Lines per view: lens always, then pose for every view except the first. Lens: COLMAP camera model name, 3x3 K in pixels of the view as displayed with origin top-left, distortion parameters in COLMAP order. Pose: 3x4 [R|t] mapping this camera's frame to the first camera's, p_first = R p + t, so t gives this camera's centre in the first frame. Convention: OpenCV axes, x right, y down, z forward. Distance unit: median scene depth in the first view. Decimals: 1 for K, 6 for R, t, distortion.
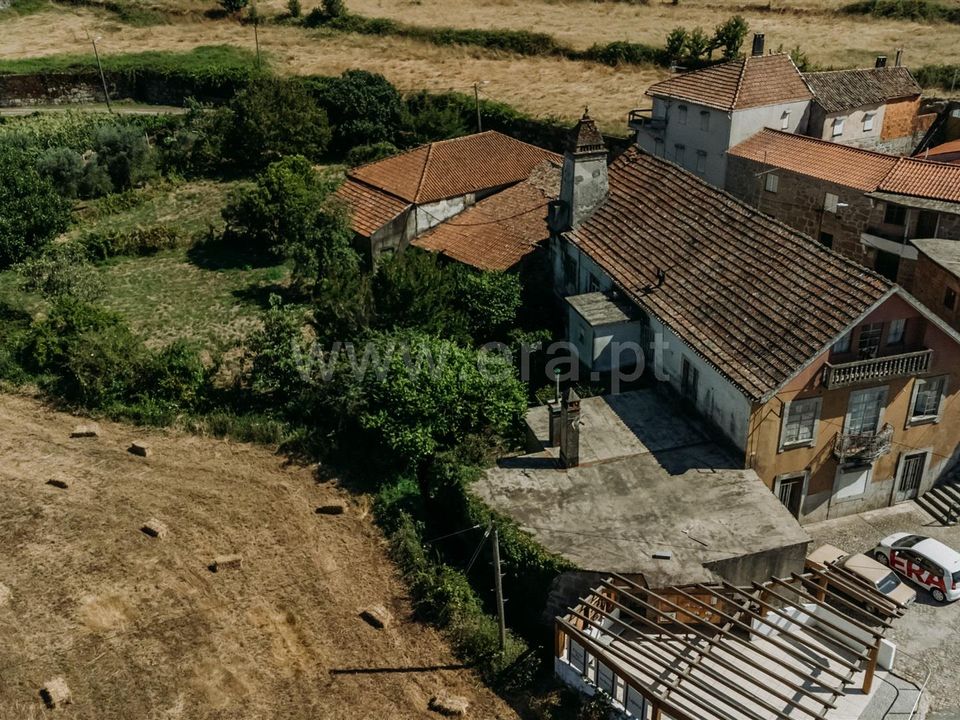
lens RADIAL K [[967.4, 0, 480.0], [0, 967.4, 360.0], [0, 0, 1]] dist [0.040659, 0.010036]
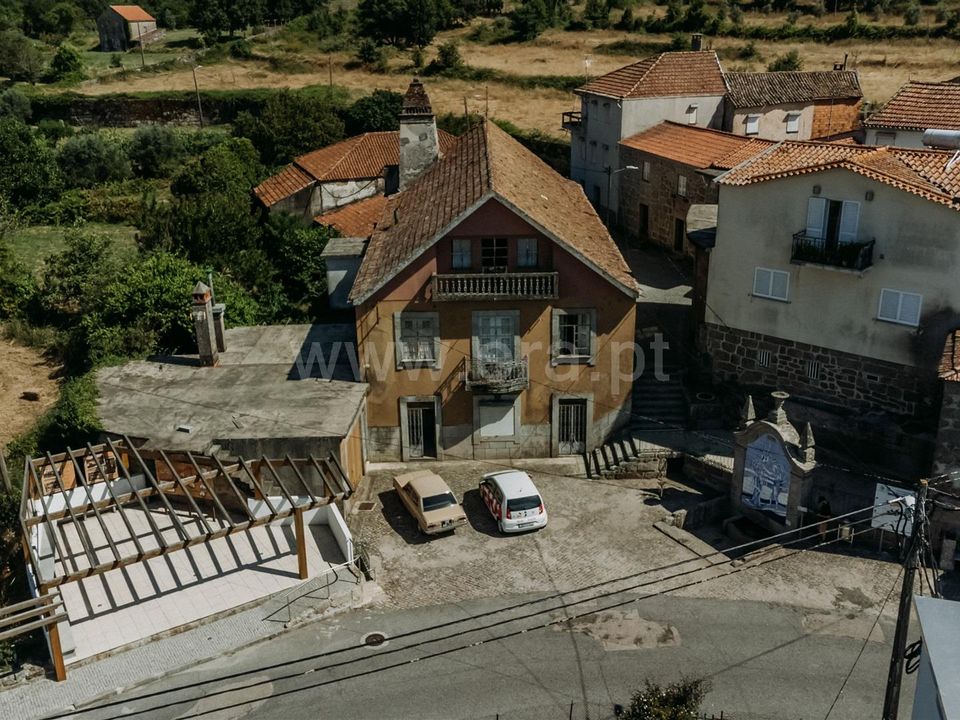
lens RADIAL K [[967.4, 0, 480.0], [0, 967.4, 360.0], [0, 0, 1]] dist [0.040659, 0.010036]
pose [[0.960930, 0.095228, -0.259894, 0.391399], [-0.120838, 0.989080, -0.084376, 0.096926], [0.249021, 0.112485, 0.961944, 0.064319]]
